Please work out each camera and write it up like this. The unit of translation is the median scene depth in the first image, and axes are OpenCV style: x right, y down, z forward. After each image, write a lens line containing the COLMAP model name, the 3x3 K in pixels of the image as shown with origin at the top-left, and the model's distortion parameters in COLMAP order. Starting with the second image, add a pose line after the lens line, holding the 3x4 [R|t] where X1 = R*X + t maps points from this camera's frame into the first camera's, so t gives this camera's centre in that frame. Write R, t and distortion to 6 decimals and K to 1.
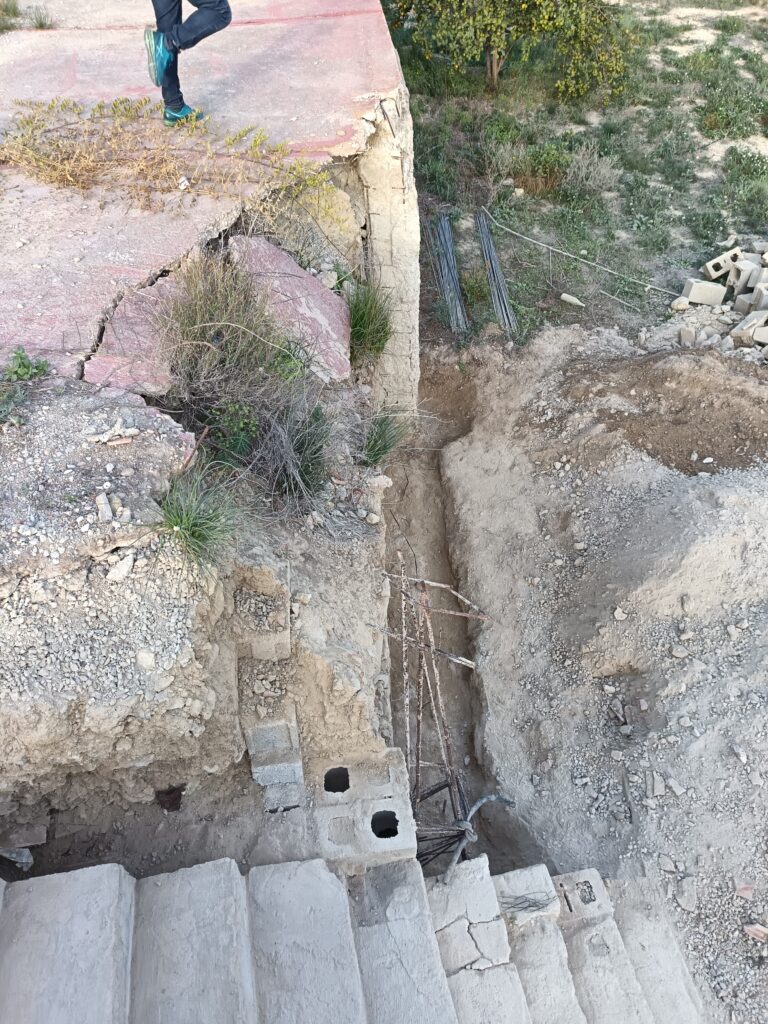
lens RADIAL K [[715.4, 0, 384.0], [0, 715.4, 512.0], [0, 0, 1]] dist [-0.002982, 0.004716]
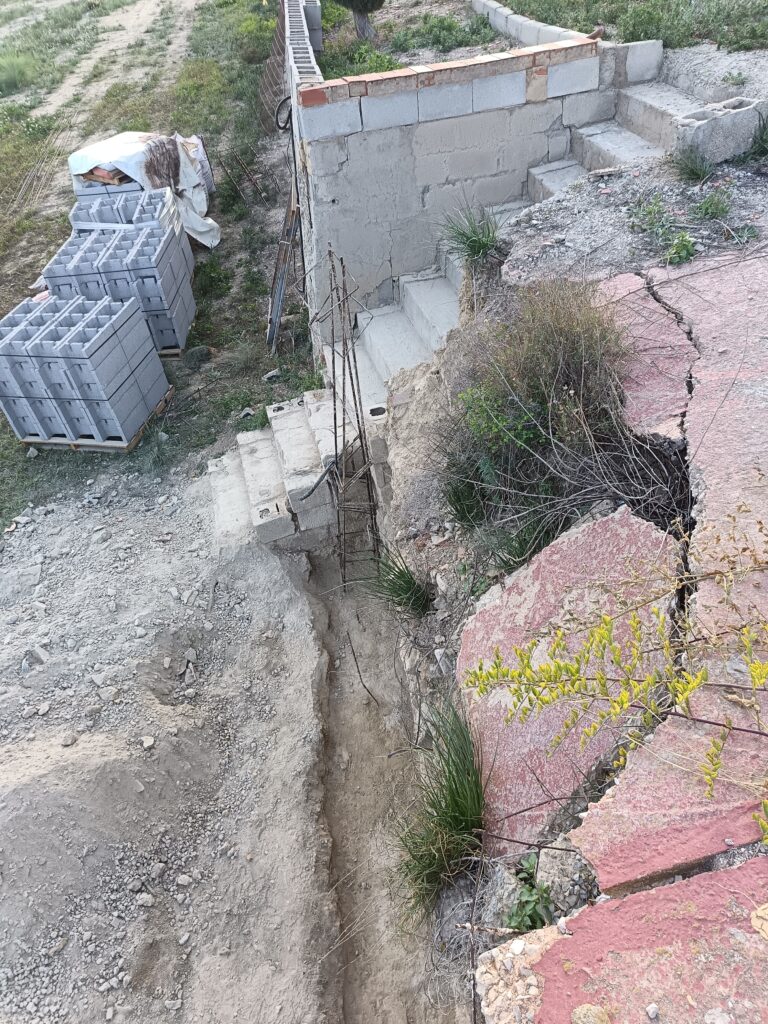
lens RADIAL K [[715.4, 0, 384.0], [0, 715.4, 512.0], [0, 0, 1]] dist [-0.002982, 0.004716]
pose [[-0.992698, 0.116601, 0.030906, -0.009808], [0.036788, 0.048636, 0.998139, -0.448828], [0.114881, 0.991987, -0.052570, 0.492639]]
